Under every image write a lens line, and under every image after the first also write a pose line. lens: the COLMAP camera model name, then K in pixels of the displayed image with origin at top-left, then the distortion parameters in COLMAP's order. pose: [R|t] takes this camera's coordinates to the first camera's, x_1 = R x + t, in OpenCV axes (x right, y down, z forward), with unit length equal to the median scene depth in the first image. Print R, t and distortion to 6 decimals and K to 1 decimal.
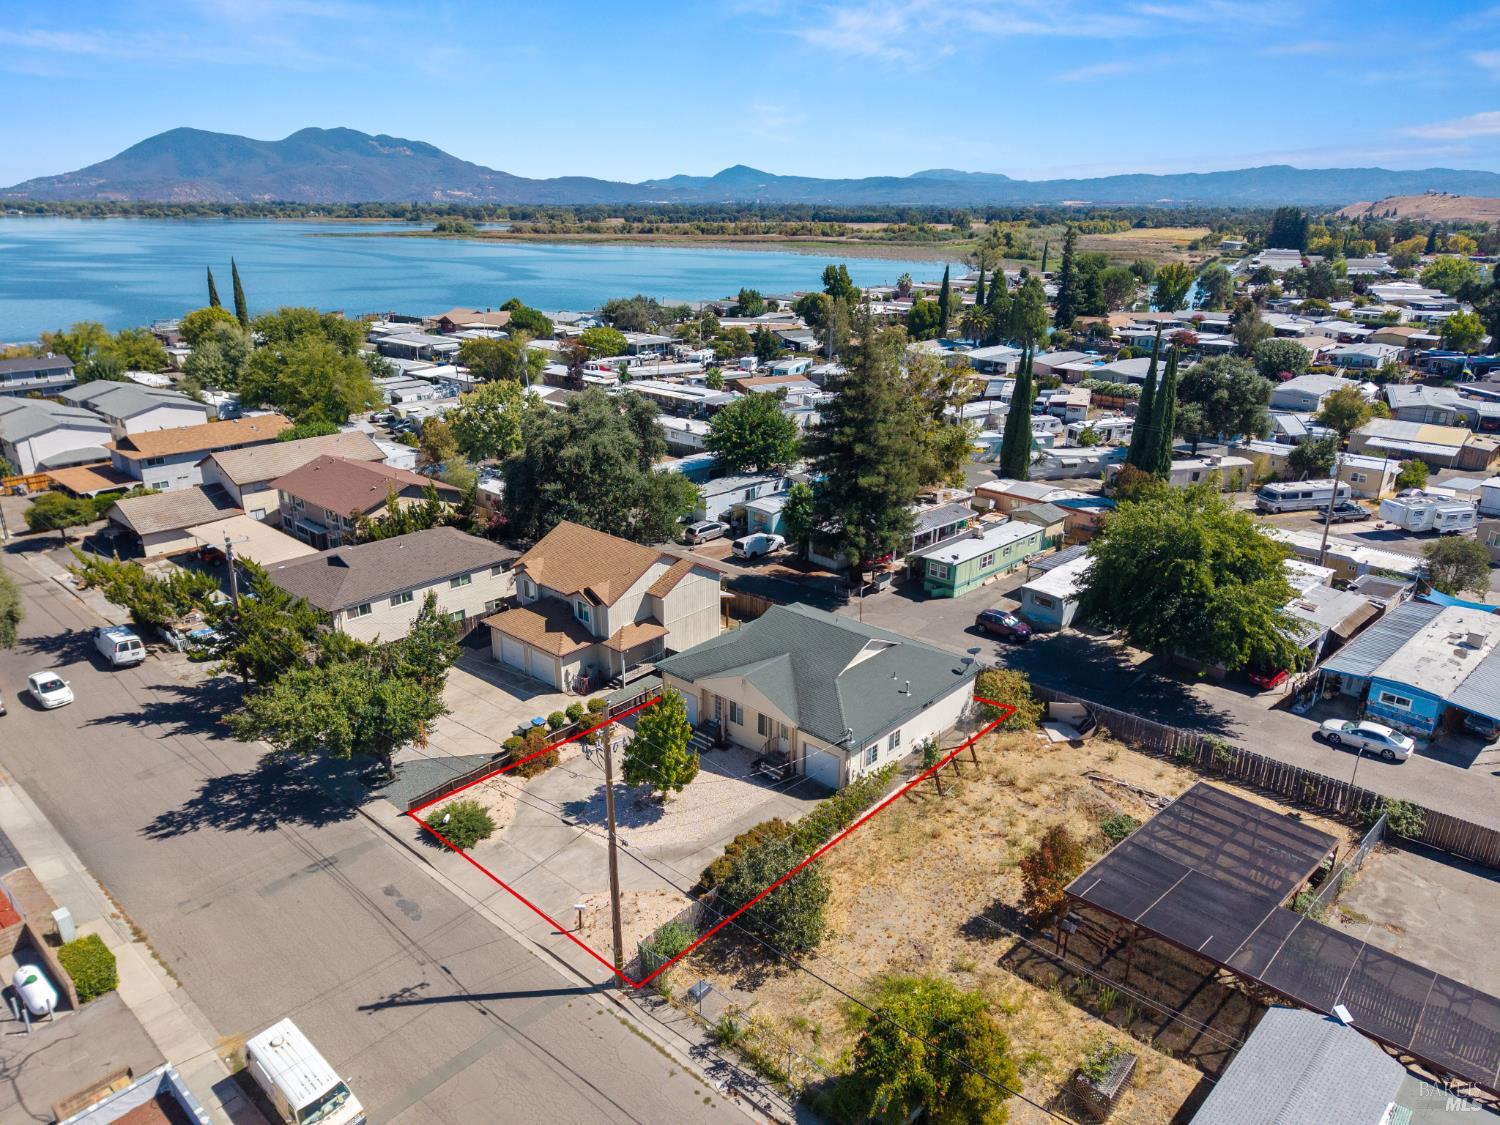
lens RADIAL K [[999.5, 0, 750.0], [0, 999.5, 562.5], [0, 0, 1]] dist [0.028797, -0.026402]
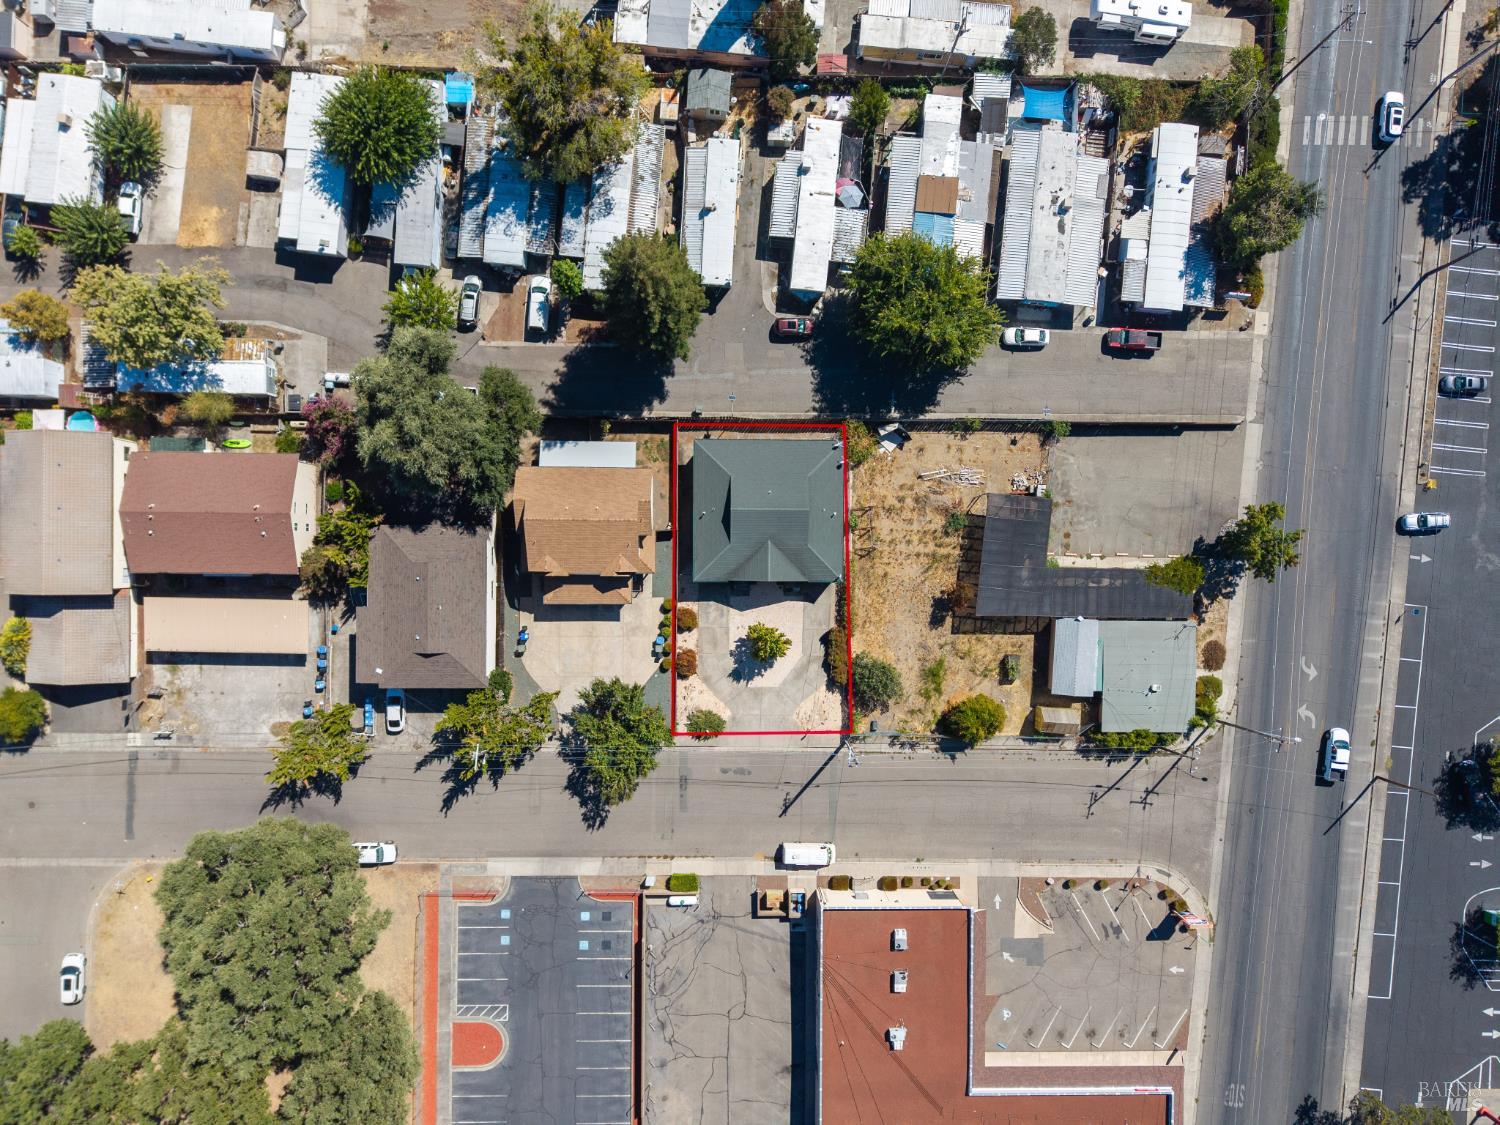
lens RADIAL K [[1049.9, 0, 750.0], [0, 1049.9, 562.5], [0, 0, 1]] dist [0.075597, -0.097218]
pose [[0.749059, -0.662375, 0.013045, -0.028188], [0.196519, 0.240956, 0.950432, -1.393809], [-0.632685, -0.709366, 0.310660, 0.400891]]
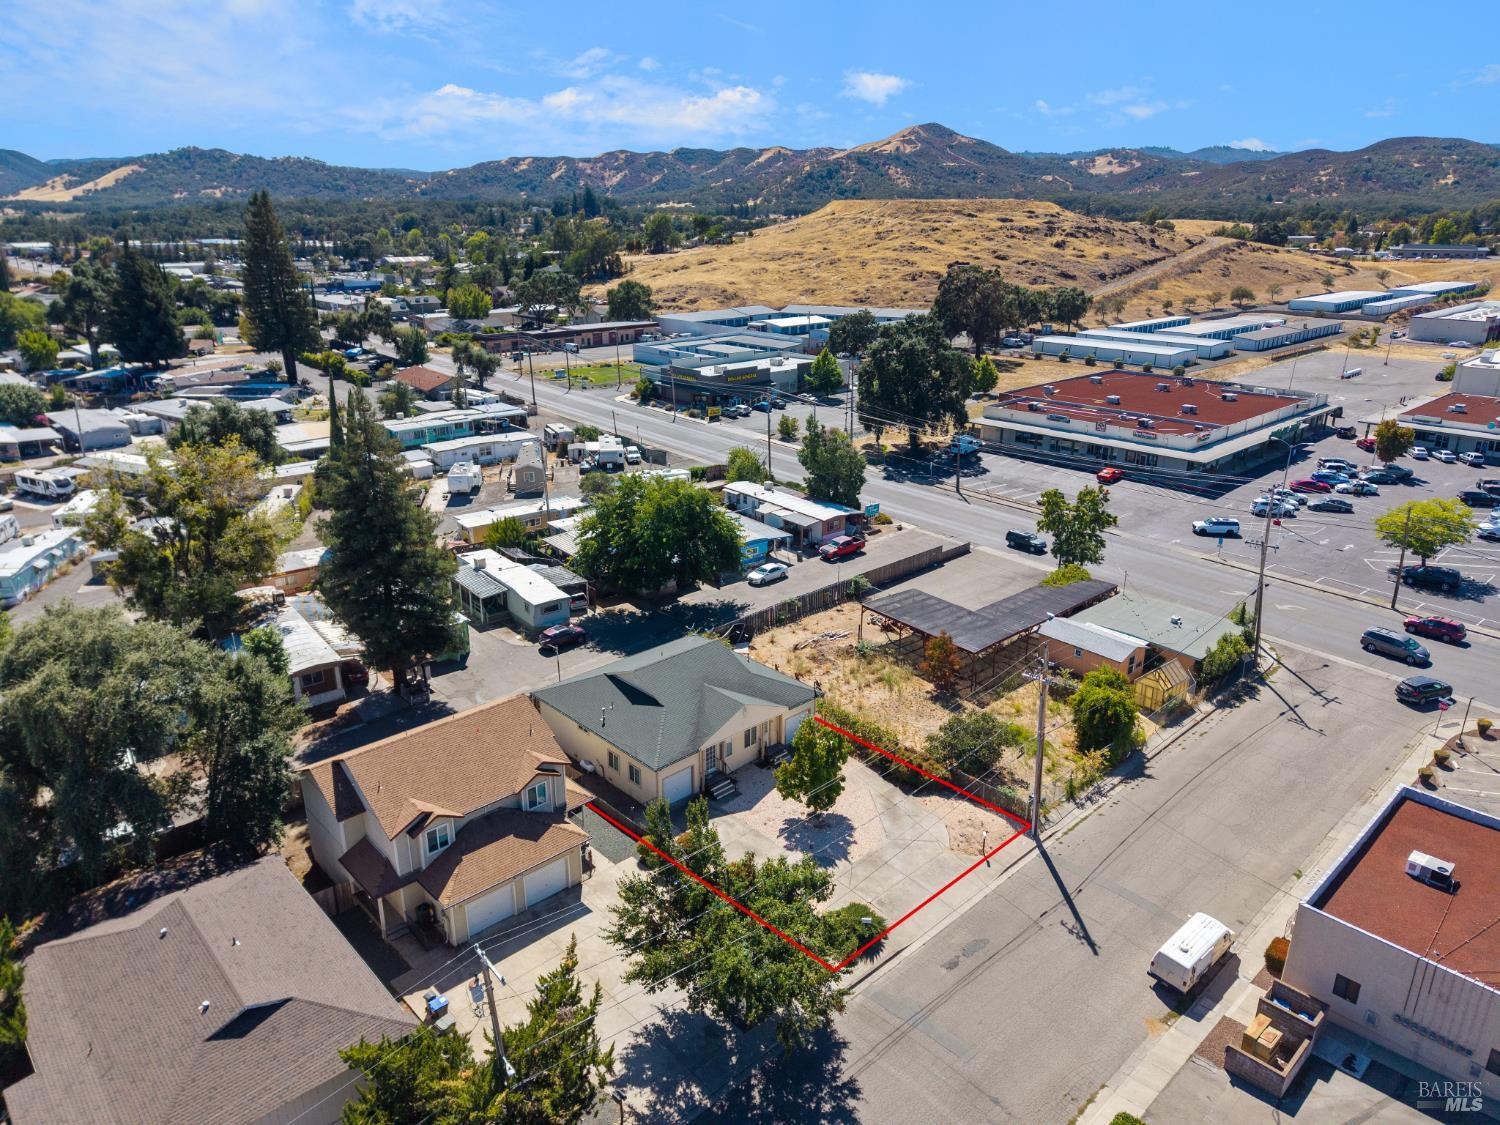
lens RADIAL K [[999.5, 0, 750.0], [0, 999.5, 562.5], [0, 0, 1]] dist [0.028797, -0.026402]
pose [[0.088502, -0.336552, 0.937497, -0.871197], [0.330693, 0.897734, 0.291059, -0.310383], [-0.939579, 0.284264, 0.190747, 0.616738]]
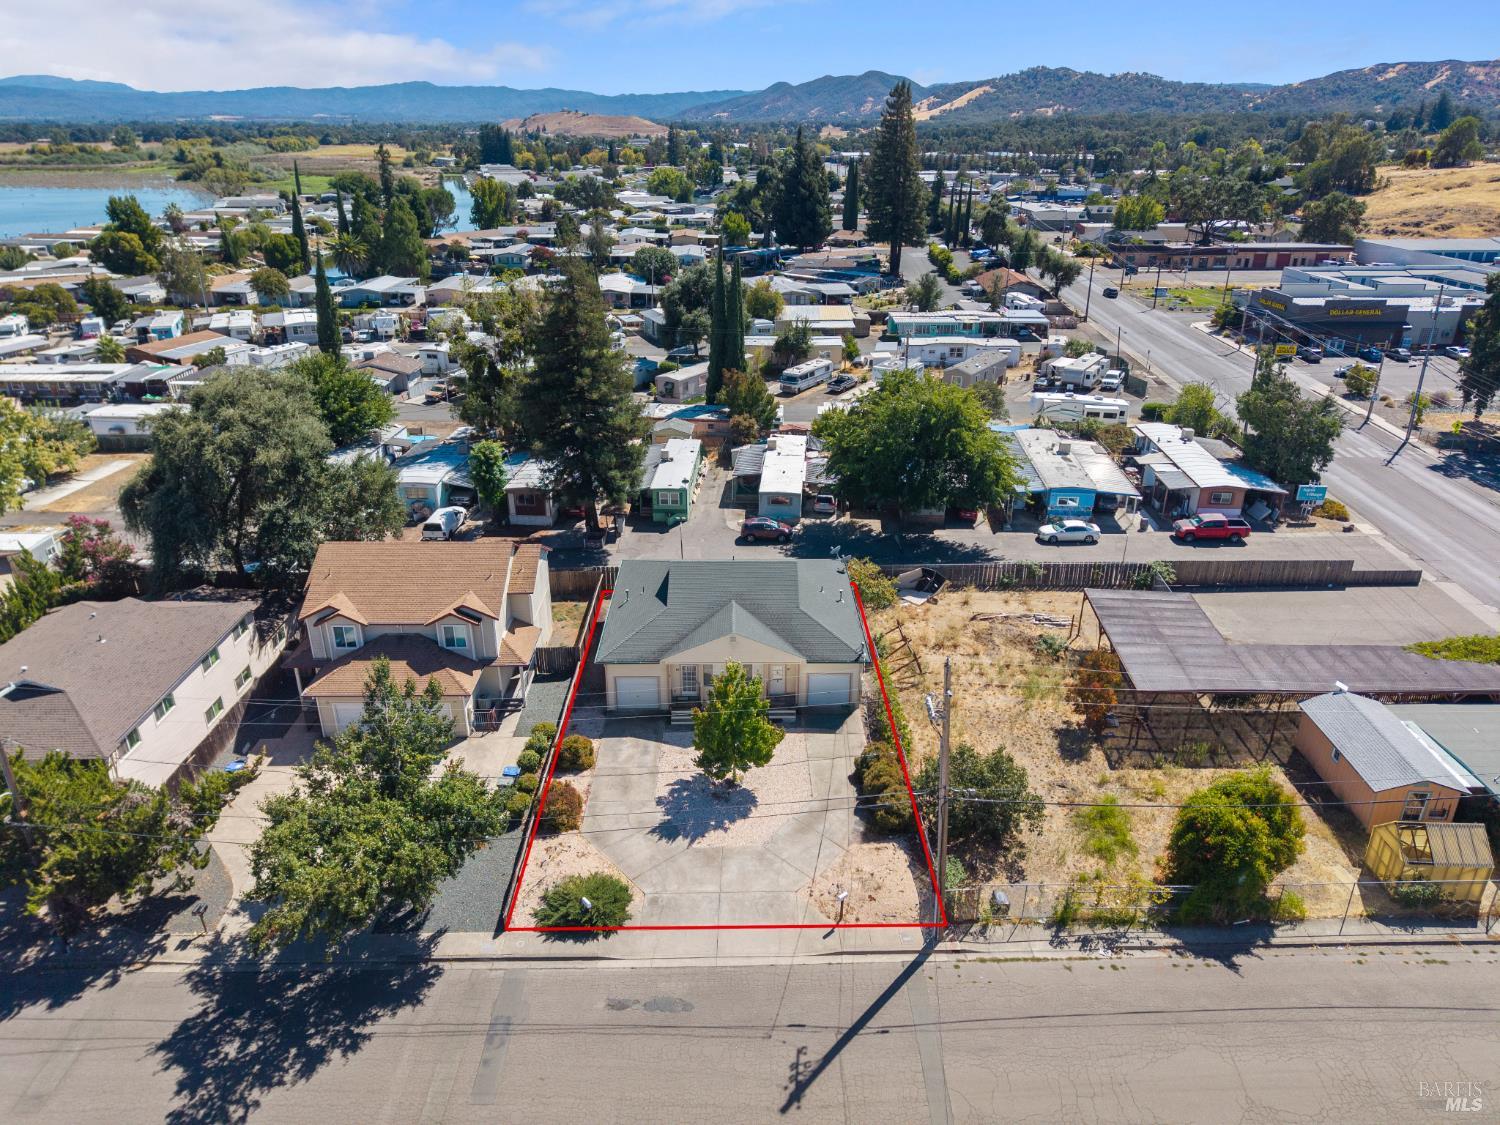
lens RADIAL K [[999.5, 0, 750.0], [0, 999.5, 562.5], [0, 0, 1]] dist [0.028797, -0.026402]
pose [[0.736330, -0.273464, 0.618898, -0.480410], [0.227939, 0.961476, 0.153645, -0.079954], [-0.637072, 0.027937, 0.770298, 0.213227]]
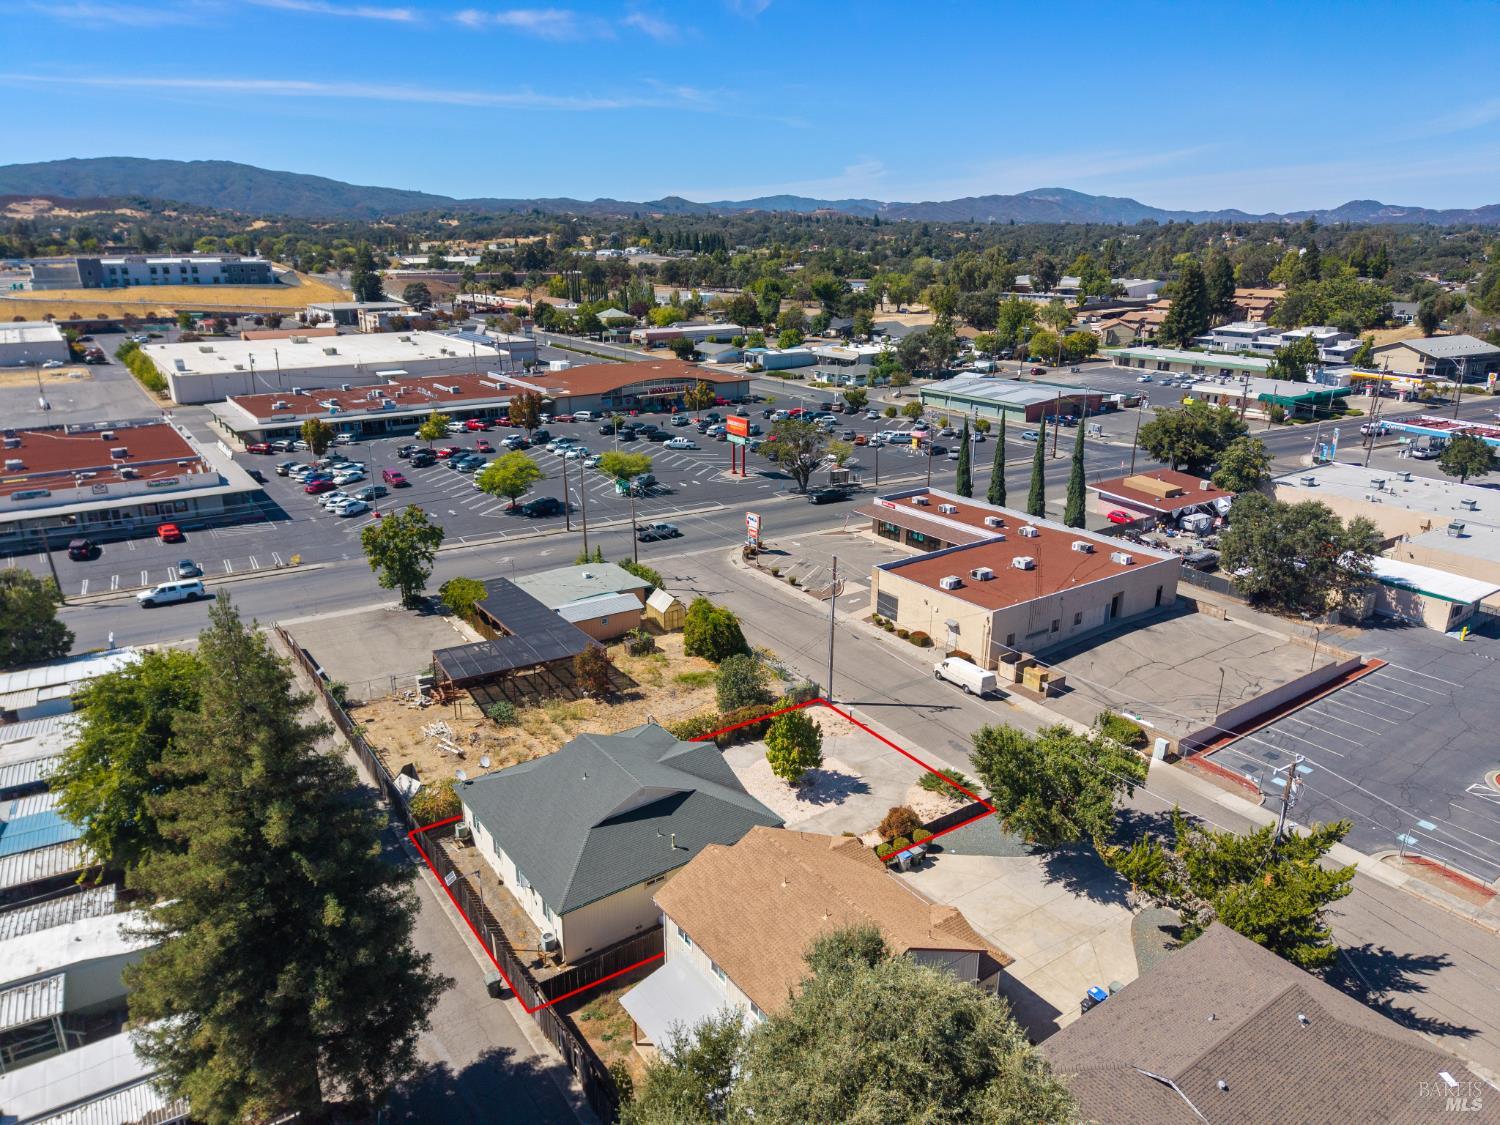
lens RADIAL K [[999.5, 0, 750.0], [0, 999.5, 562.5], [0, 0, 1]] dist [0.028797, -0.026402]
pose [[-0.975378, -0.075665, 0.207153, -0.222557], [0.066632, 0.794298, 0.603864, -0.605554], [-0.210232, 0.602799, -0.769699, 1.460548]]
